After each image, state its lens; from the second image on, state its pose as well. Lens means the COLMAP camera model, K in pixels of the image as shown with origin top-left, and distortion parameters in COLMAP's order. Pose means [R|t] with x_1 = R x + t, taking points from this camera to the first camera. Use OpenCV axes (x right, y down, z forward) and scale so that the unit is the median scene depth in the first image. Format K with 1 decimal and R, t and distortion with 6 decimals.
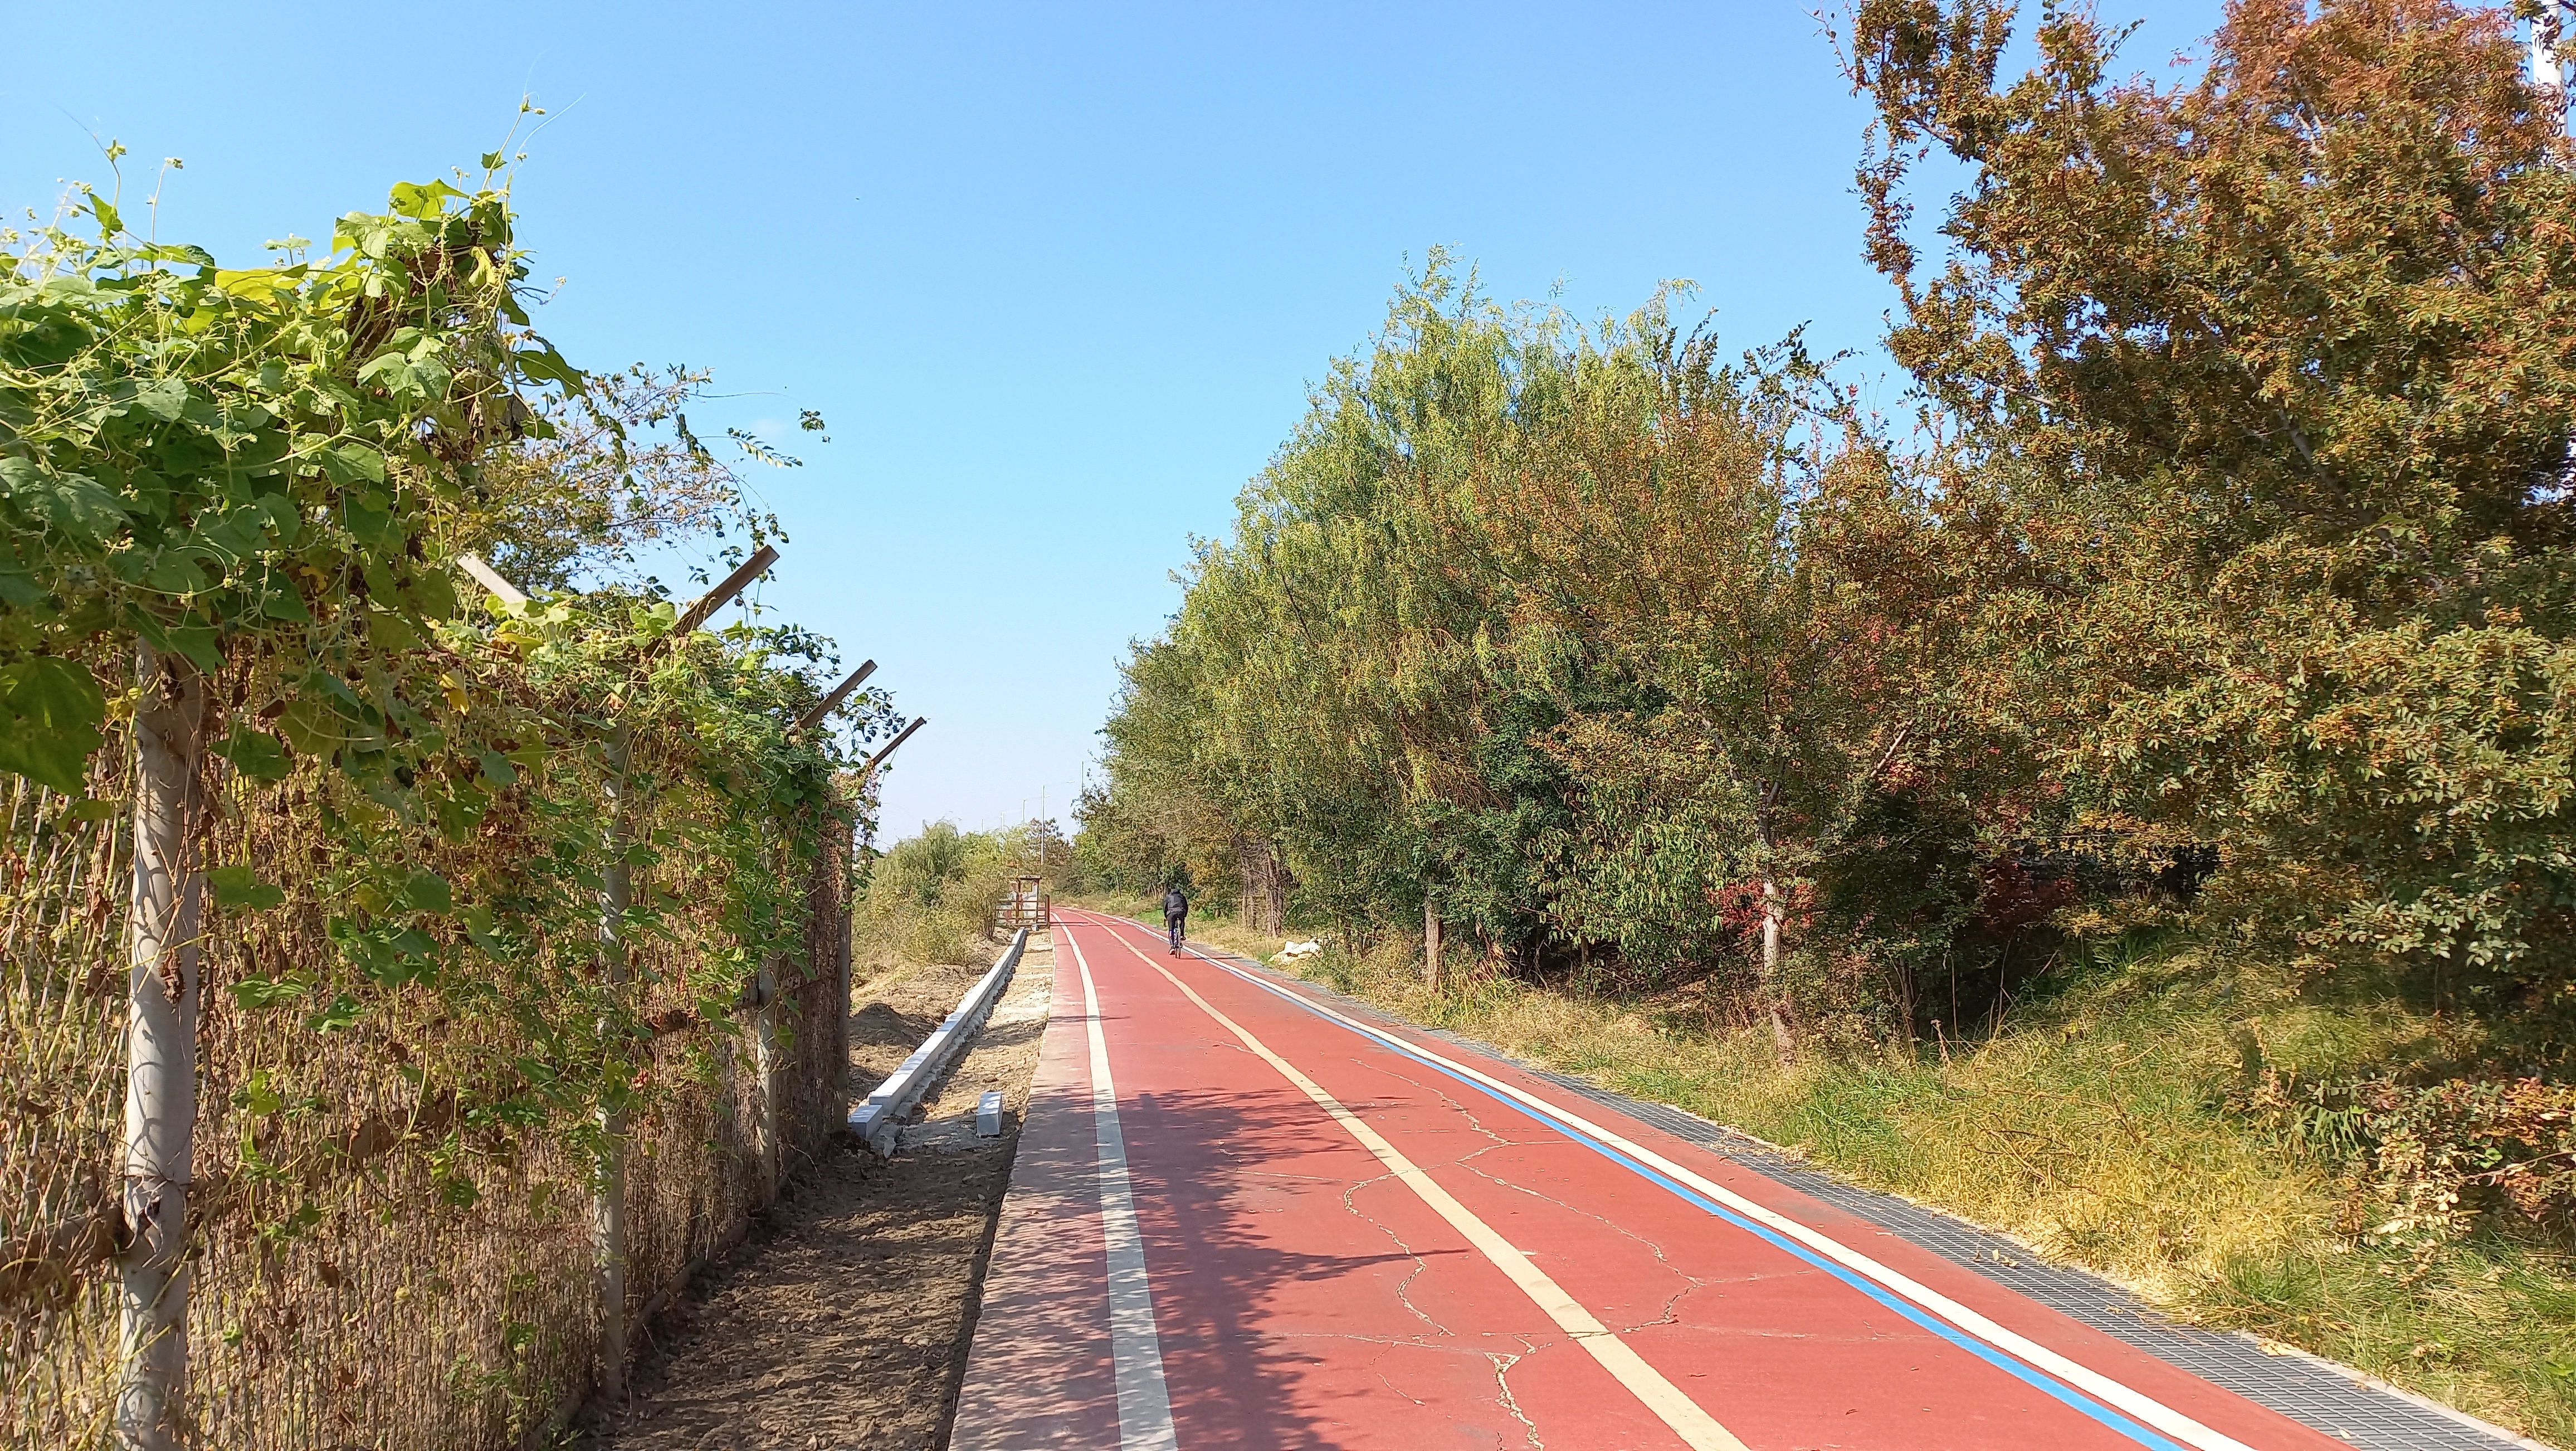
lens RADIAL K [[1821.5, 0, 1288.0], [0, 1821.5, 729.9], [0, 0, 1]] dist [0.008536, 0.012582]
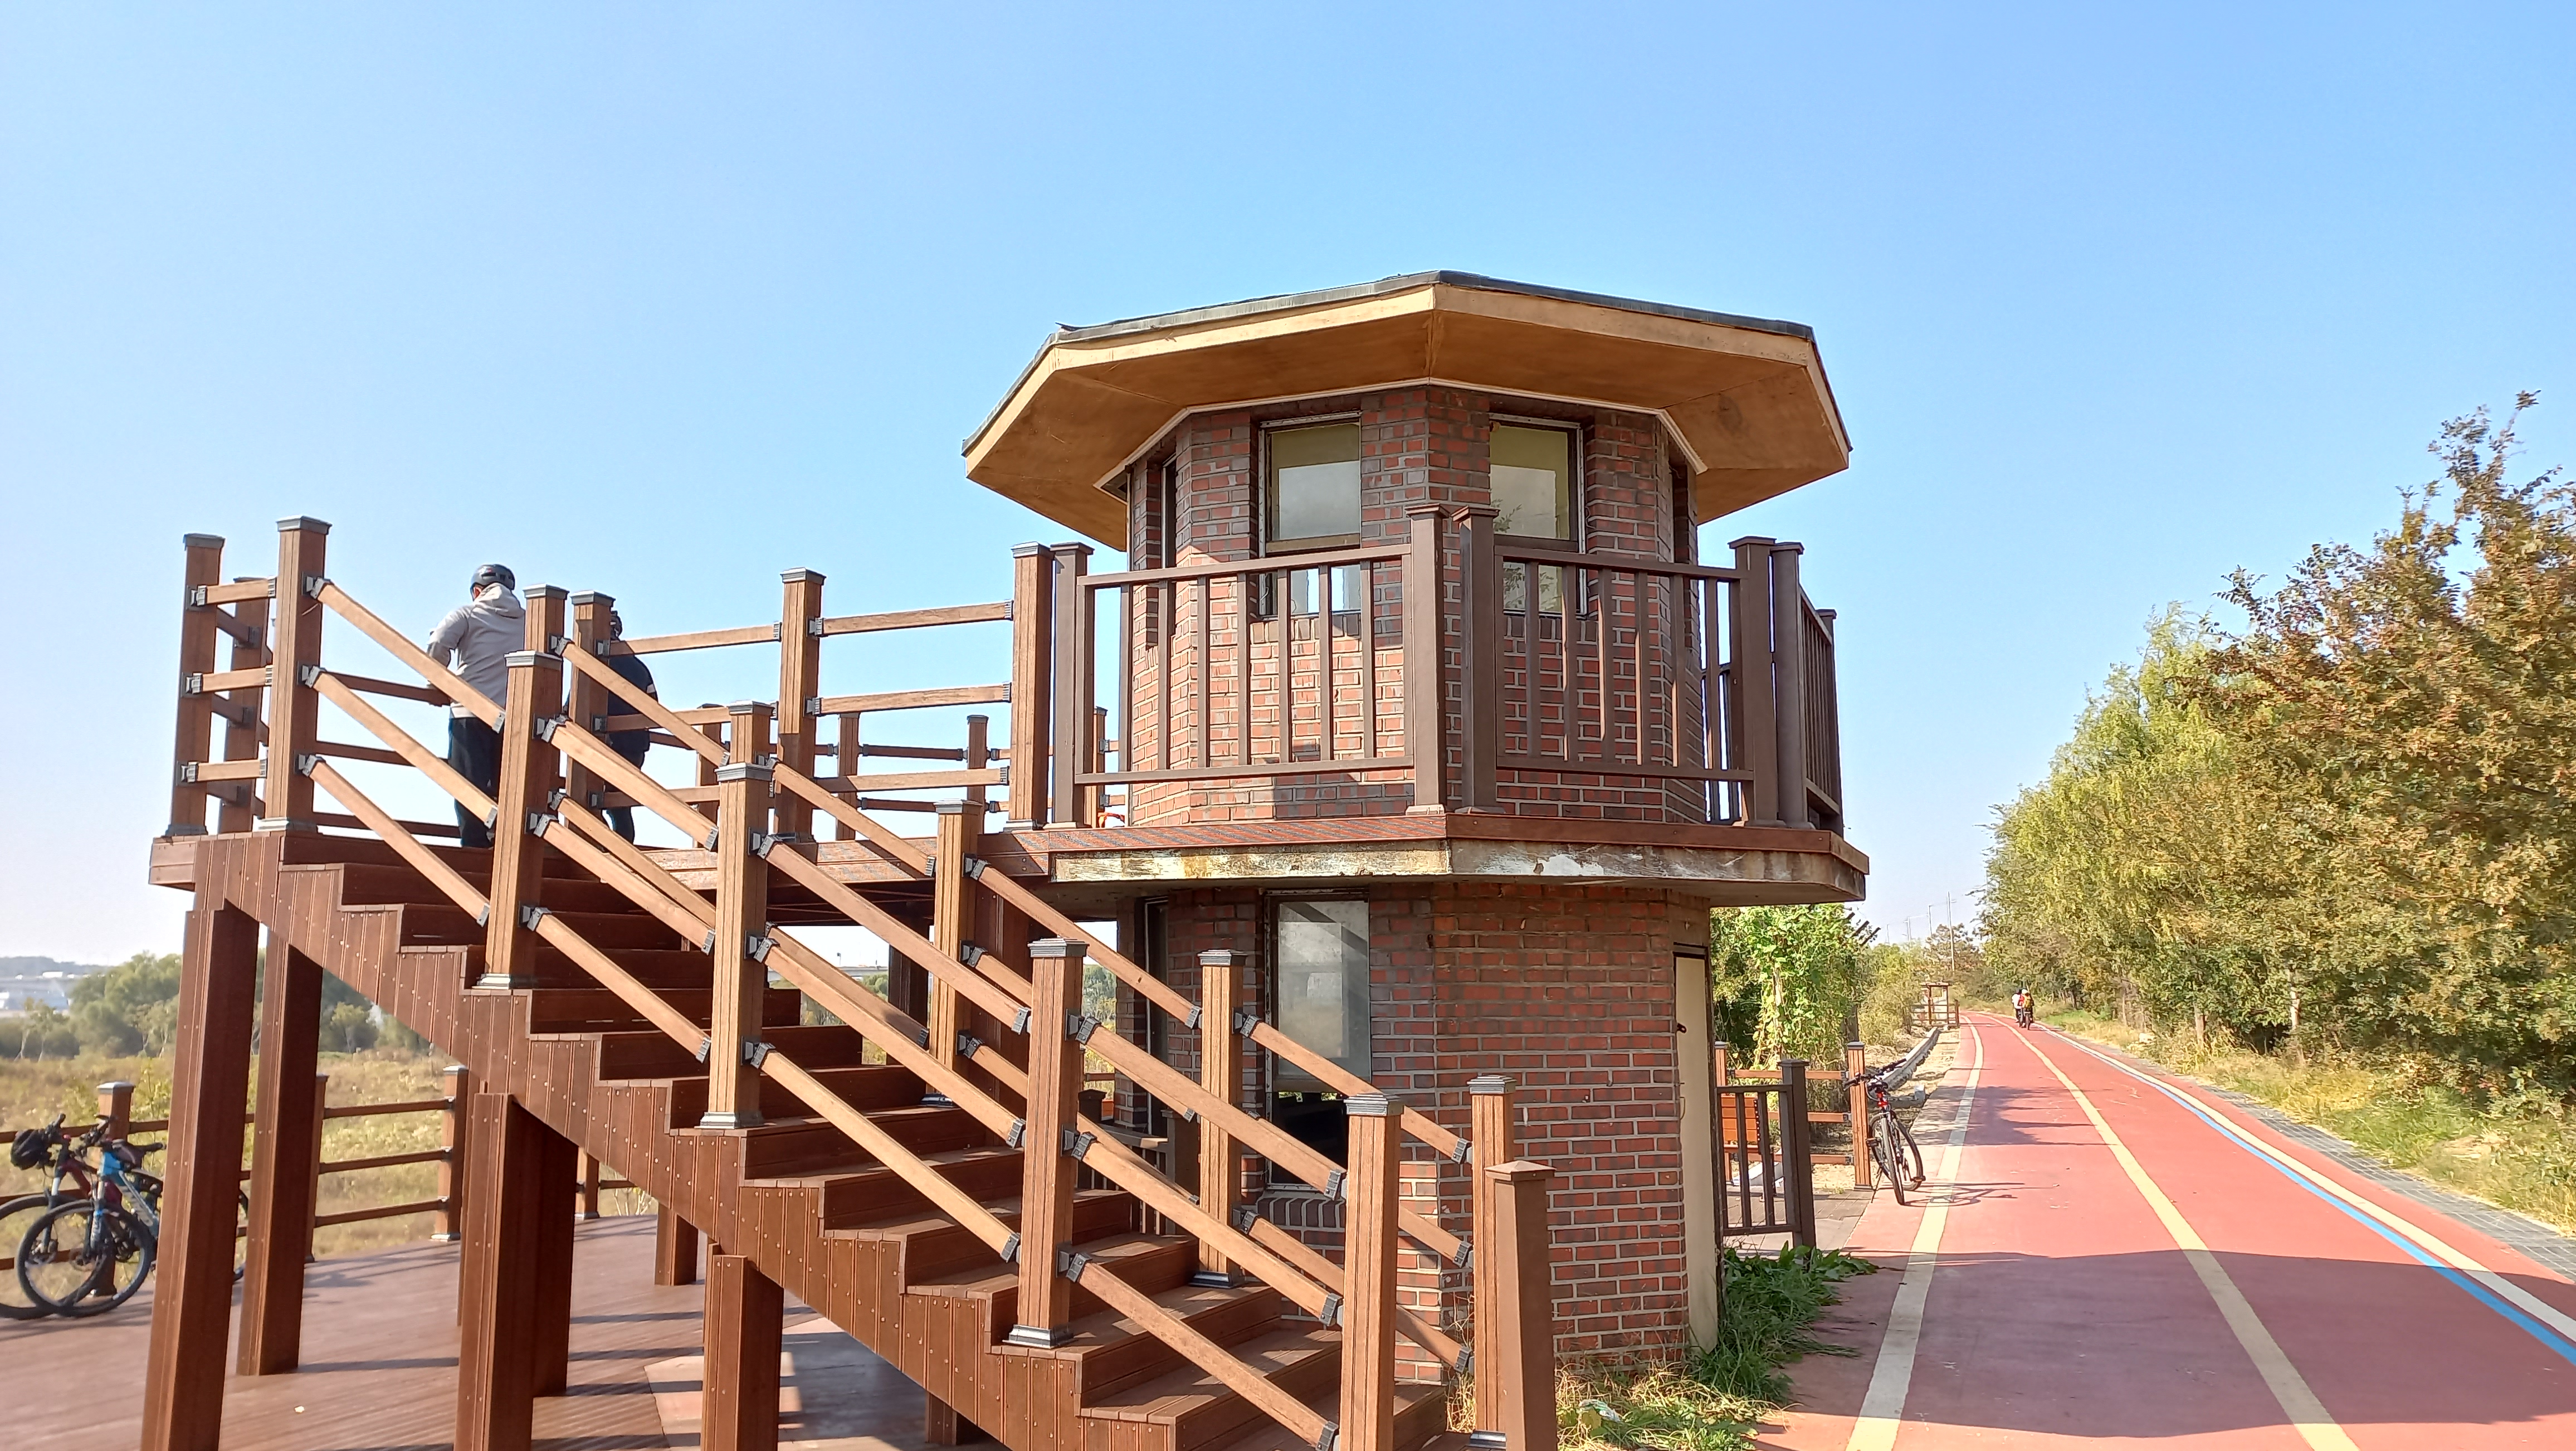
lens RADIAL K [[1821.5, 0, 1294.9], [0, 1821.5, 732.0], [0, 0, 1]] dist [0.008536, 0.012582]
pose [[0.887753, -0.061826, -0.456149, 0.056123], [0.036483, 0.997272, -0.064167, -0.031752], [0.458872, 0.040323, 0.887587, -0.372362]]
